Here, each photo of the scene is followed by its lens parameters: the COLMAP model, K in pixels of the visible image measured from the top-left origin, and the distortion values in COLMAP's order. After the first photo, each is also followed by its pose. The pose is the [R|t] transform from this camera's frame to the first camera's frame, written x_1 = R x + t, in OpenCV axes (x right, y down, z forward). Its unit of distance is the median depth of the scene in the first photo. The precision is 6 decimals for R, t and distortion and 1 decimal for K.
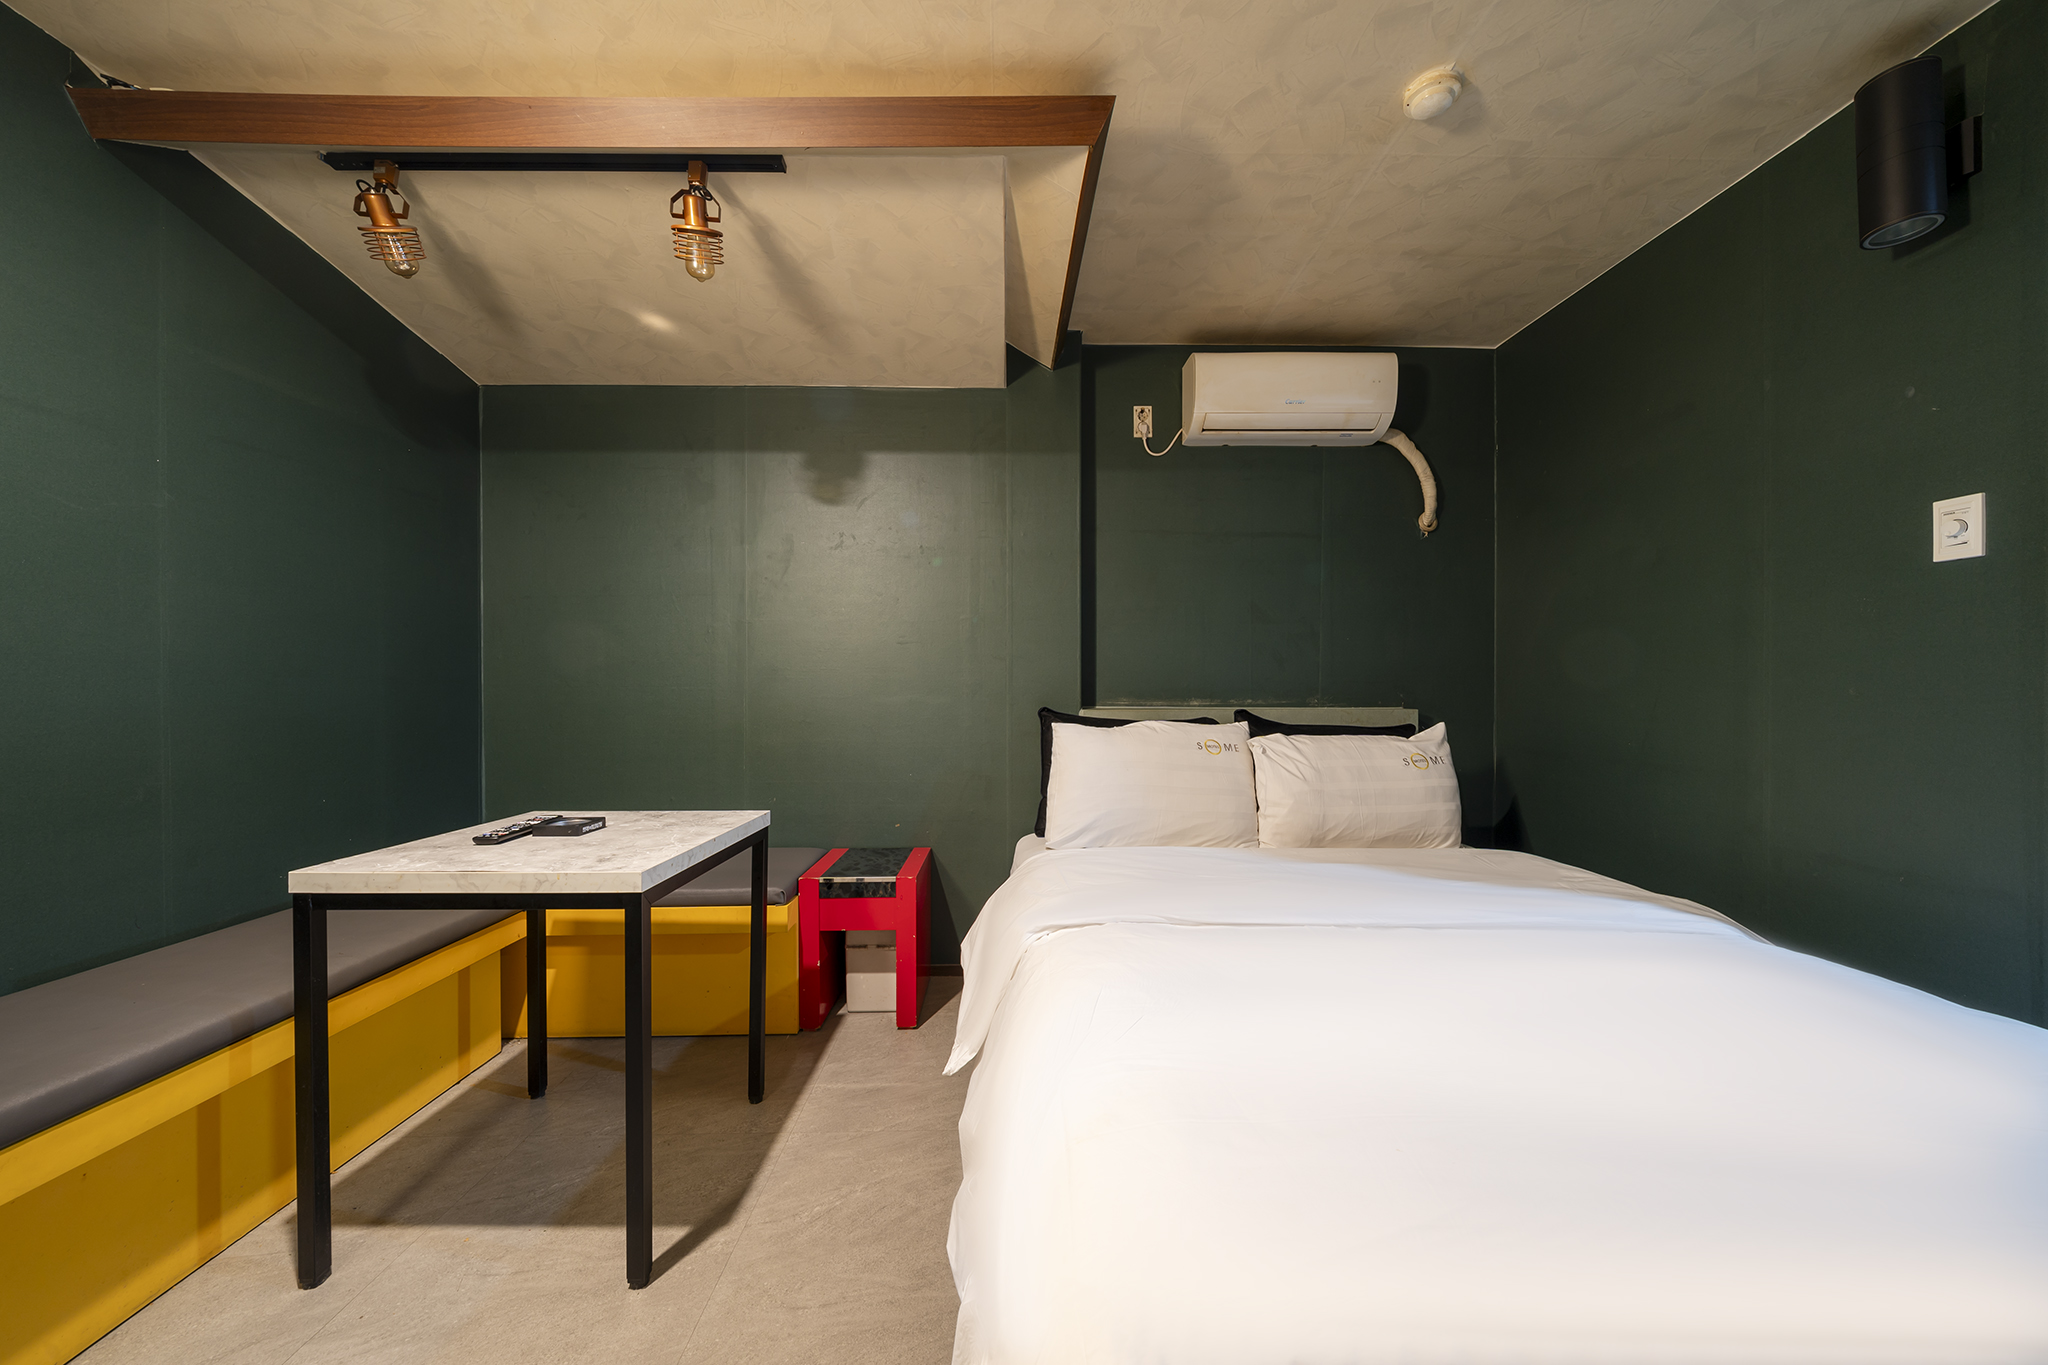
lens RADIAL K [[706.4, 0, 1019.0], [0, 706.4, 691.3], [0, 0, 1]] dist [-0.004898, -0.000580]
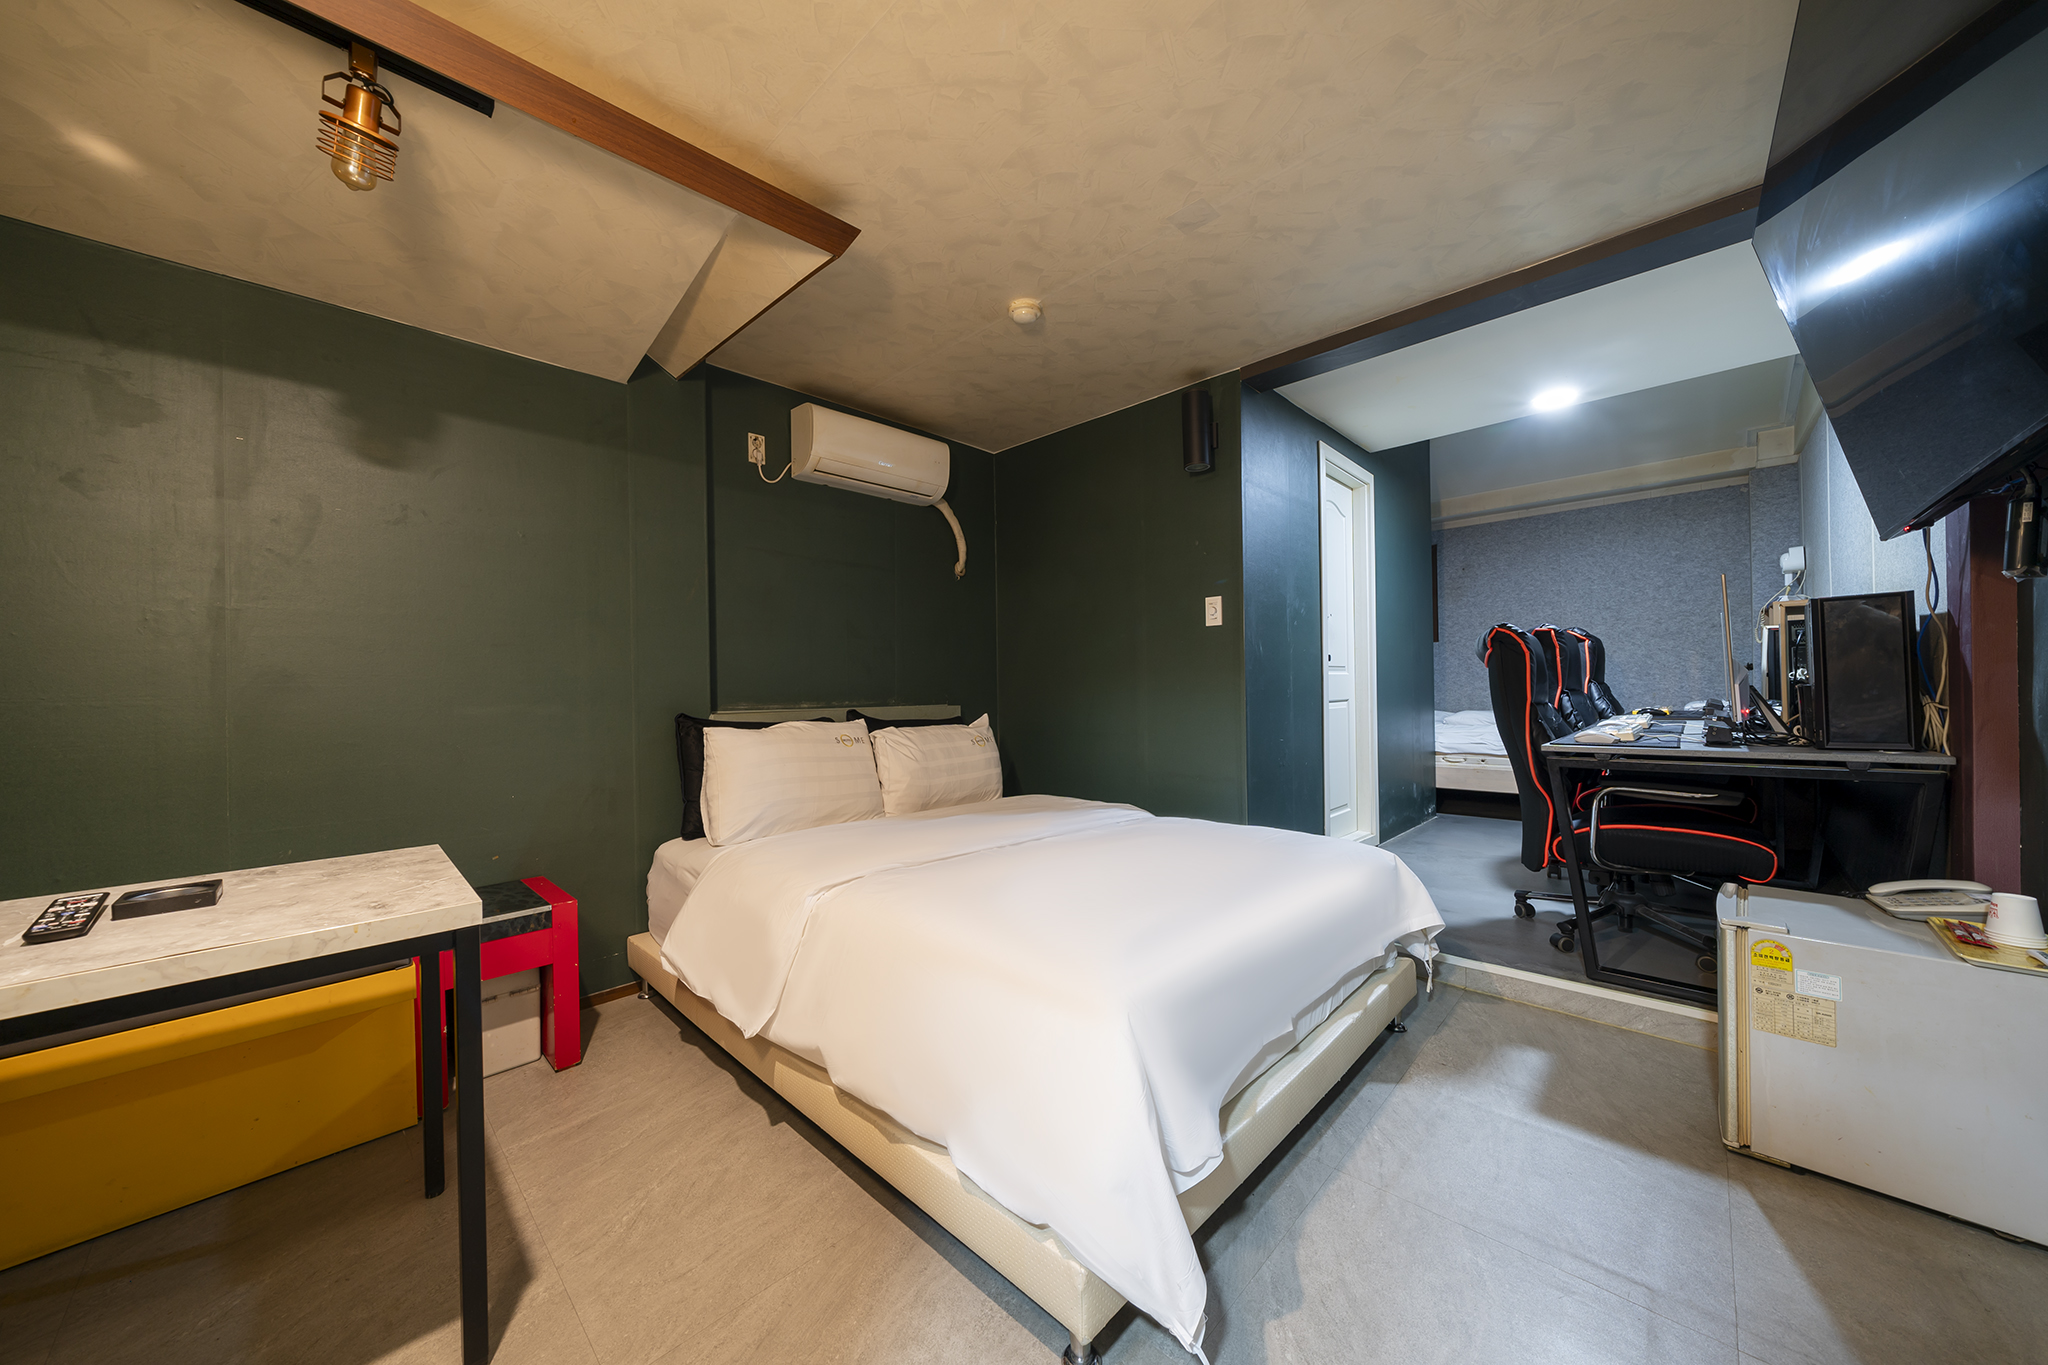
lens RADIAL K [[706.4, 0, 1028.5], [0, 706.4, 694.0], [0, 0, 1]] dist [-0.004898, -0.000580]
pose [[0.702610, -0.016429, 0.711385, -0.371309], [0.019725, 0.999799, 0.003609, 0.000945], [-0.711302, 0.011496, 0.702793, -0.072135]]
